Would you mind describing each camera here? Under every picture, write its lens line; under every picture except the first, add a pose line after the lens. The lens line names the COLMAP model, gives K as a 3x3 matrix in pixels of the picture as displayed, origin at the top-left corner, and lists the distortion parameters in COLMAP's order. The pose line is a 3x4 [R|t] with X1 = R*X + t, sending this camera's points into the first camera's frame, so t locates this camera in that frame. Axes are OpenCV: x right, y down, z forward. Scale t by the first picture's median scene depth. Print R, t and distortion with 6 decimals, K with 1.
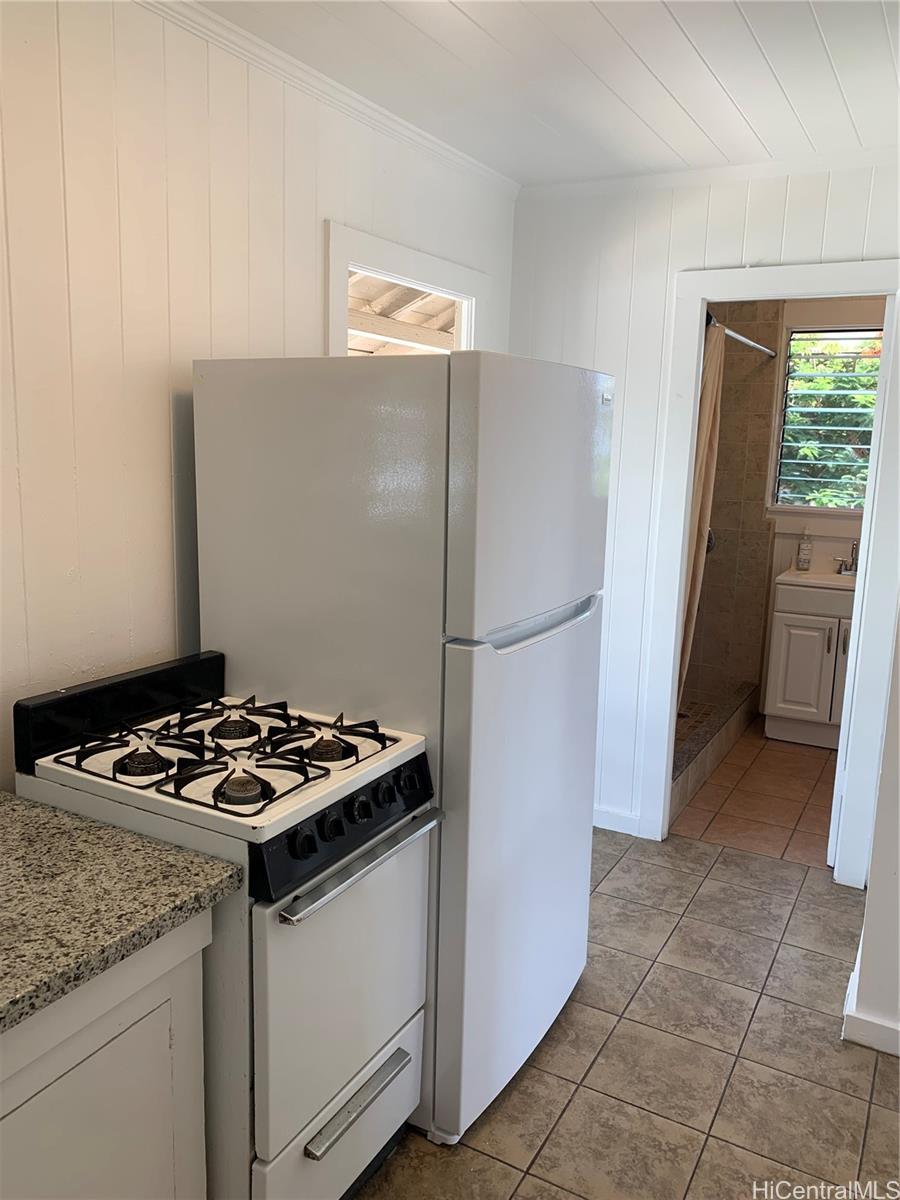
lens RADIAL K [[927.7, 0, 449.2], [0, 927.7, 597.3], [0, 0, 1]] dist [0.025669, -0.024927]
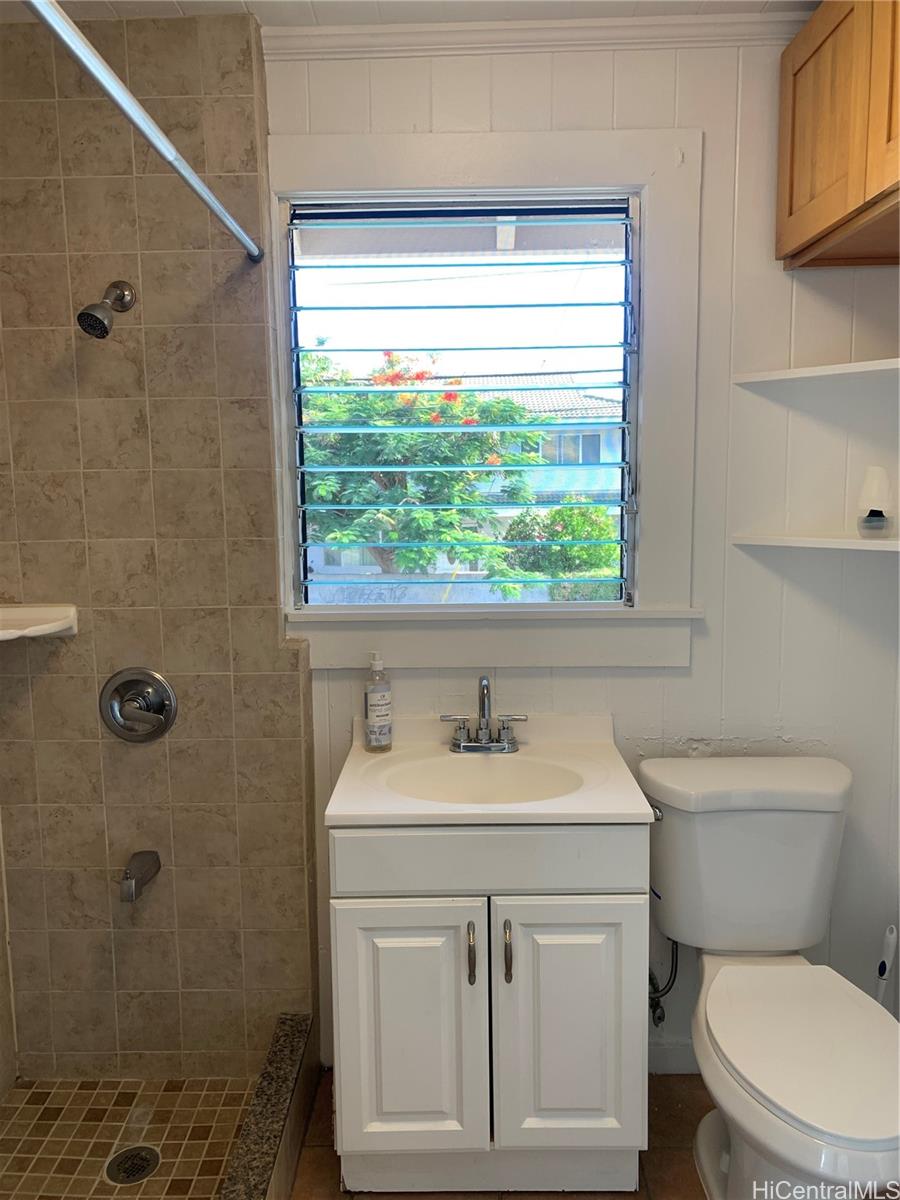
lens RADIAL K [[927.7, 0, 447.9], [0, 927.7, 589.9], [0, 0, 1]] dist [0.025669, -0.024927]
pose [[0.881390, -0.095745, 0.462584, 0.211767], [0.117655, 0.992879, -0.018670, -0.092726], [-0.457502, 0.070881, 0.886379, 0.588072]]
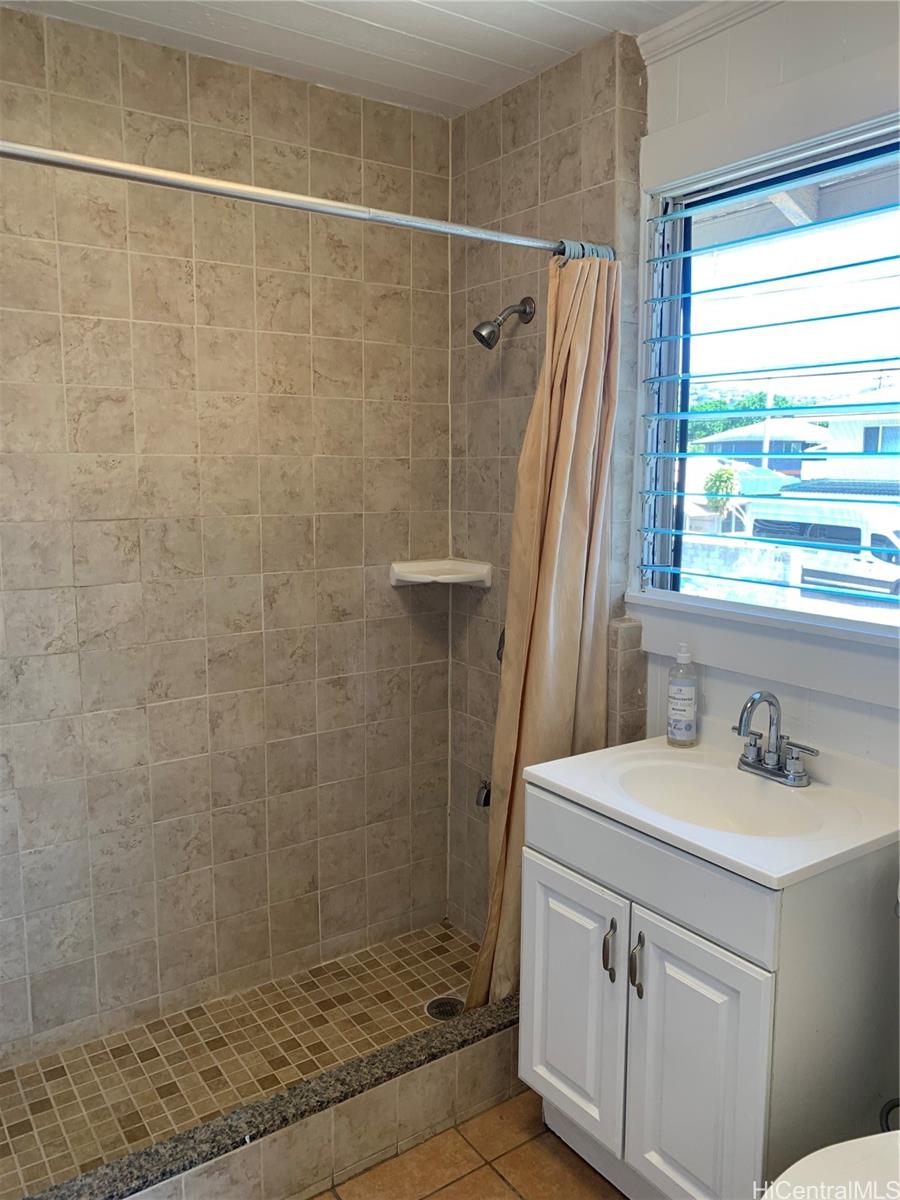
lens RADIAL K [[927.7, 0, 452.1], [0, 927.7, 596.5], [0, 0, 1]] dist [0.025669, -0.024927]
pose [[0.895612, 0.043346, -0.442719, 0.471562], [-0.061571, 0.997741, -0.026870, -0.080162], [0.440554, 0.051324, 0.896258, 0.560800]]
